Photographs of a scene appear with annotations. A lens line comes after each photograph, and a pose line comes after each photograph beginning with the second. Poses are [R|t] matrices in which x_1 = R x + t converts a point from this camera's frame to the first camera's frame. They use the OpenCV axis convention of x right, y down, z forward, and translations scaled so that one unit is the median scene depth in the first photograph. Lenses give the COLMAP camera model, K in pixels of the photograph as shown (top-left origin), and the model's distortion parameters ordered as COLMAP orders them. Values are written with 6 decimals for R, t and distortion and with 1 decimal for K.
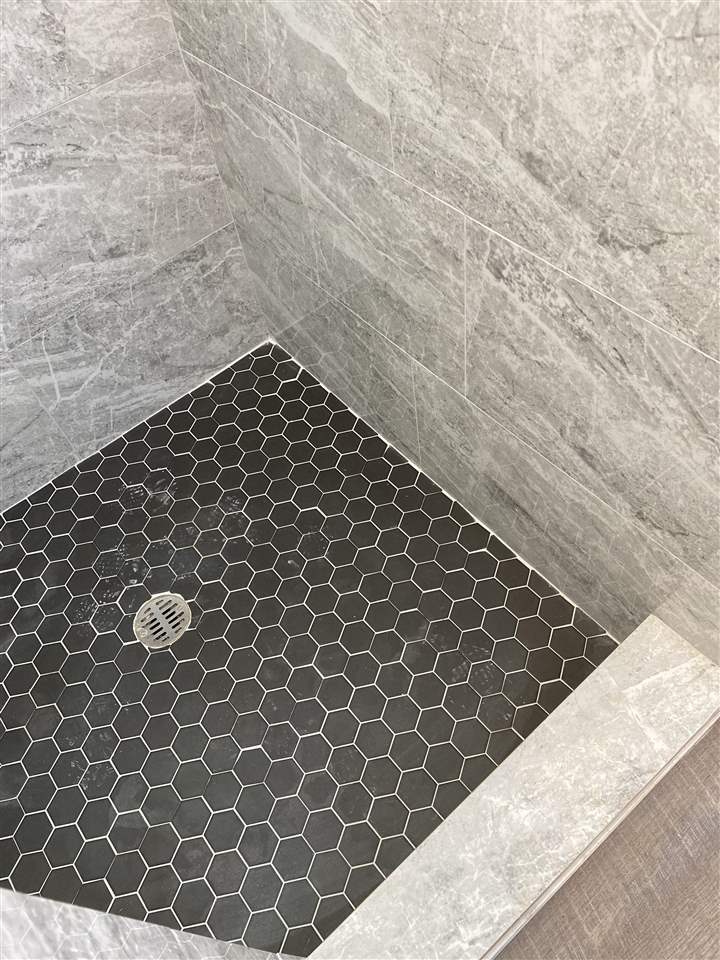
lens RADIAL K [[726.8, 0, 360.1], [0, 726.8, 480.5], [0, 0, 1]] dist [-0.005033, 0.016215]
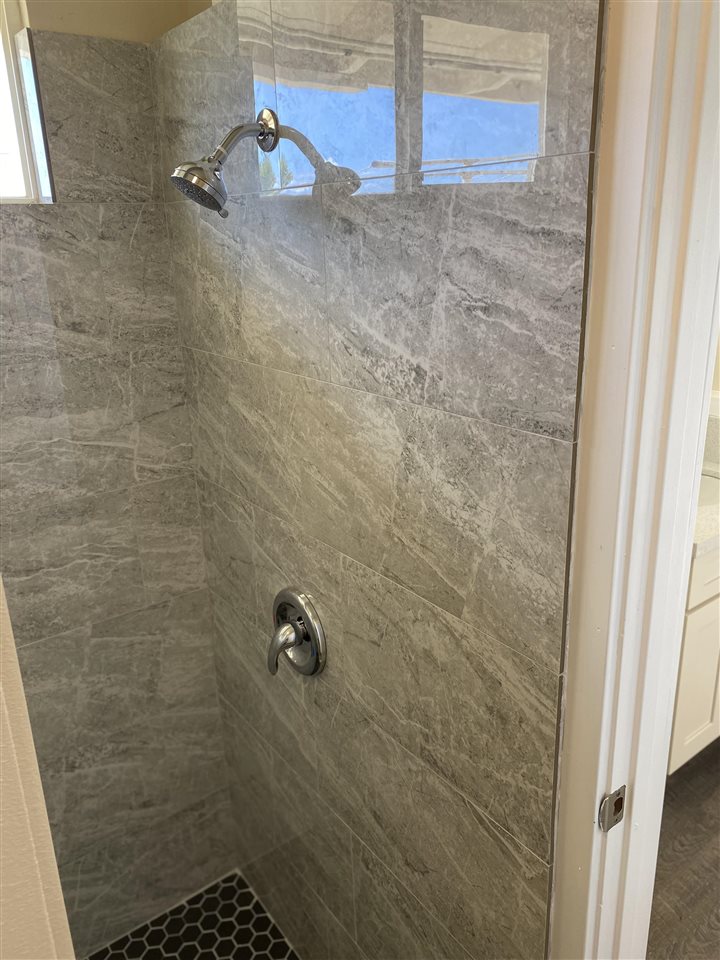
lens RADIAL K [[726.8, 0, 368.5], [0, 726.8, 471.5], [0, 0, 1]] dist [-0.005033, 0.016215]
pose [[0.994917, 0.099512, -0.015403, 0.089859], [-0.088479, 0.790873, -0.605551, 0.020293], [-0.048078, 0.603836, 0.795657, -0.718828]]
